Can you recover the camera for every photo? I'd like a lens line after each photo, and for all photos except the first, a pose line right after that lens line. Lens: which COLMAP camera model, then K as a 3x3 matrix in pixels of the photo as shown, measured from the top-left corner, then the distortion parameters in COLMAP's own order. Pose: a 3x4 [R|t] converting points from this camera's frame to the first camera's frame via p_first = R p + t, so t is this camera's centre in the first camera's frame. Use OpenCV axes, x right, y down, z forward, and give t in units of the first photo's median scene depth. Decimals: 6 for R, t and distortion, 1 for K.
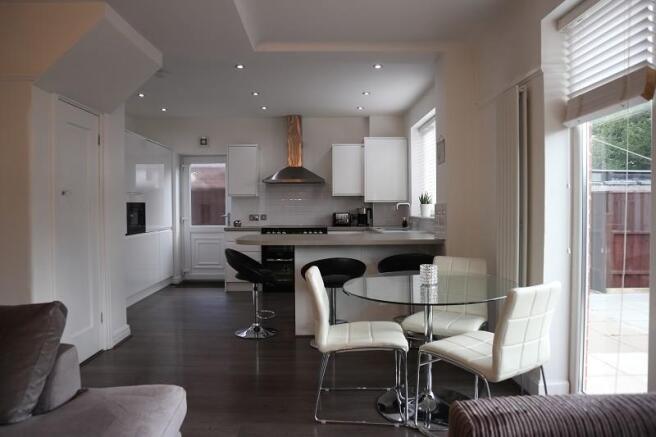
lens RADIAL K [[465.5, 0, 328.0], [0, 465.5, 218.5], [0, 0, 1]] dist [-0.001514, 0.097453]
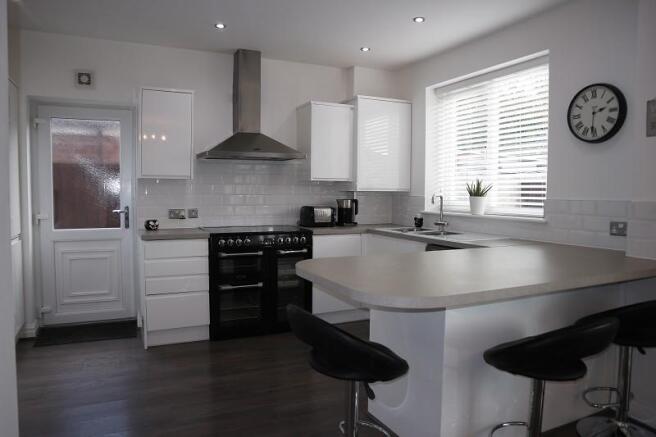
lens RADIAL K [[463.2, 0, 328.0], [0, 463.2, 218.5], [0, 0, 1]] dist [-0.108162, 0.098264]
pose [[0.909929, -0.015157, 0.414486, -0.227994], [-0.001371, 0.999217, 0.039548, -0.020233], [-0.414761, -0.036554, 0.909196, 0.385994]]
